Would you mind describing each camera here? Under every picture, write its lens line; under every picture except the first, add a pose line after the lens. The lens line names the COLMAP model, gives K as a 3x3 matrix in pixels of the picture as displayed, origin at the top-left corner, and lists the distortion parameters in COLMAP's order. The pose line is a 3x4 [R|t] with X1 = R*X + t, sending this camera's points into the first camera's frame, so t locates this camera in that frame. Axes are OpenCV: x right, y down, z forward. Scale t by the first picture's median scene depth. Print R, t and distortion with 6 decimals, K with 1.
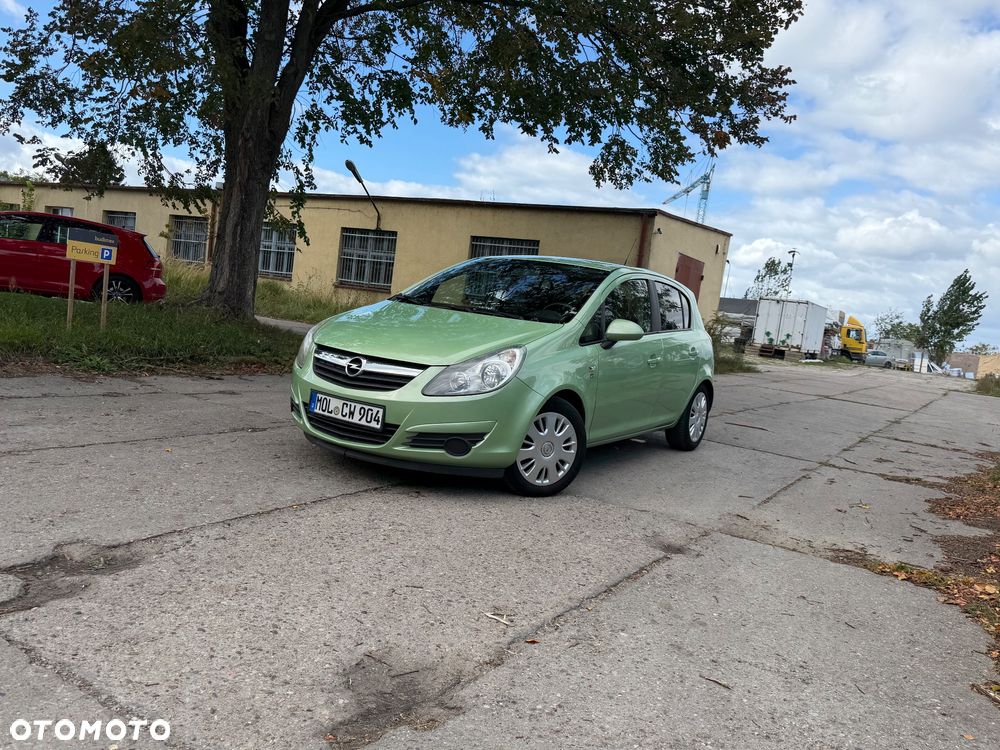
lens RADIAL K [[792.5, 0, 496.7], [0, 792.5, 373.0], [0, 0, 1]] dist [0.166974, -0.306374]
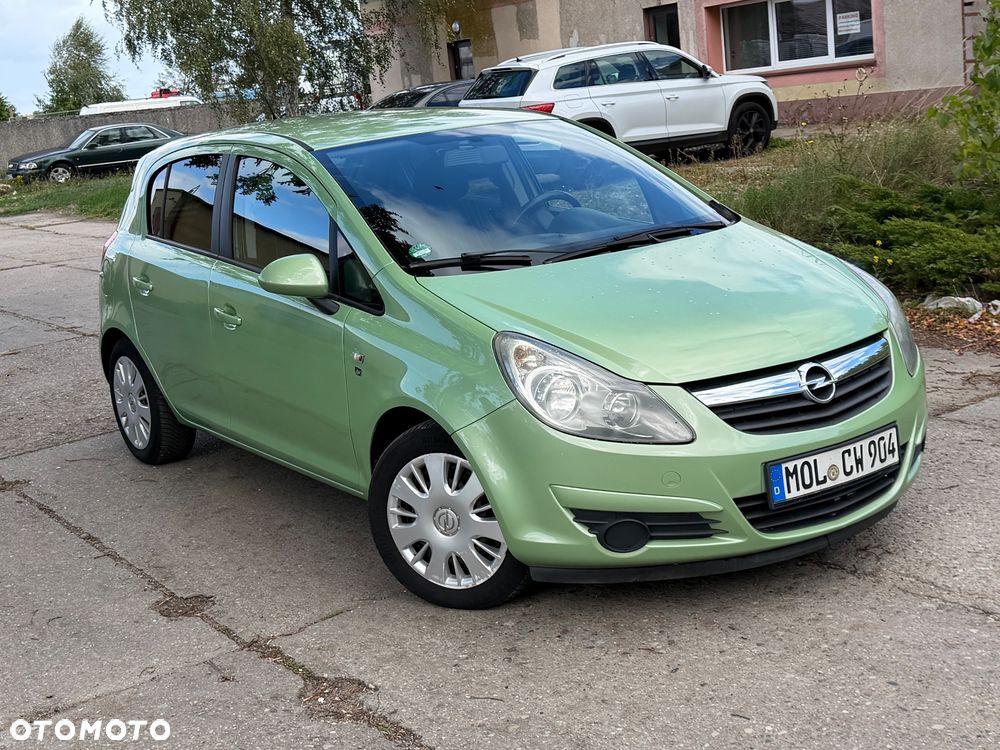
lens RADIAL K [[1431.1, 0, 500.0], [0, 1431.1, 375.0], [0, 0, 1]] dist [0.204740, -0.485788]
pose [[0.357447, -0.353543, 0.864430, -1.031852], [0.232990, 0.930072, 0.284047, -0.319303], [-0.904405, 0.099872, 0.414823, 0.761172]]
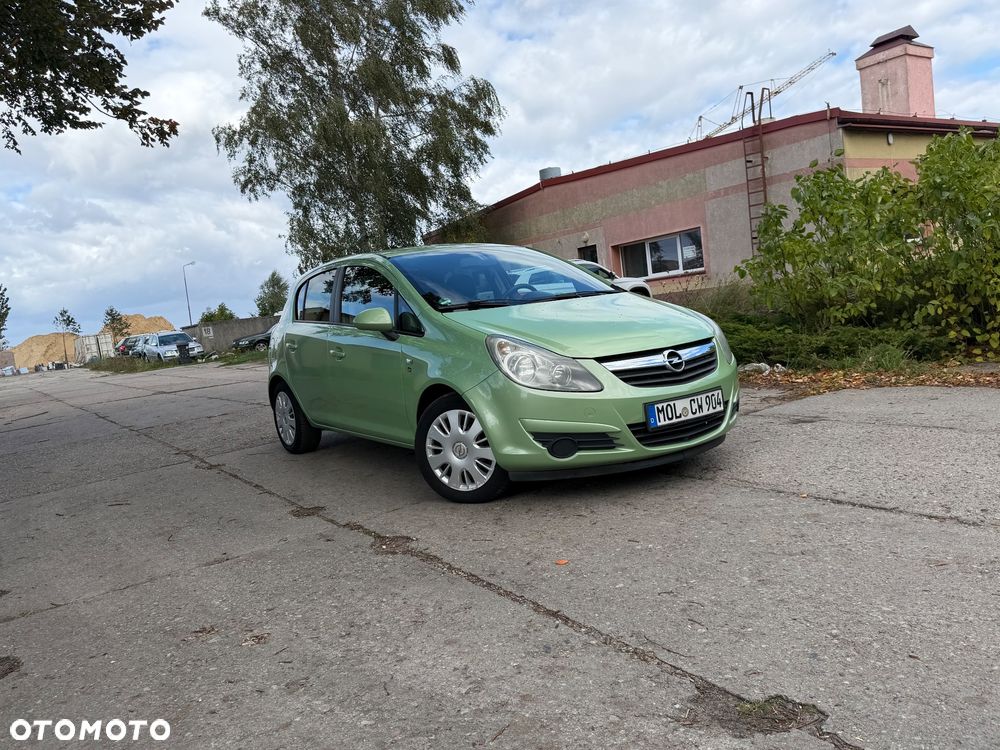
lens RADIAL K [[792.5, 0, 496.7], [0, 792.5, 373.0], [0, 0, 1]] dist [0.166974, -0.306374]
pose [[0.362713, -0.252318, 0.897092, -1.025603], [0.247148, 0.954222, 0.168460, -0.189523], [-0.898531, 0.160612, 0.408468, 0.779518]]
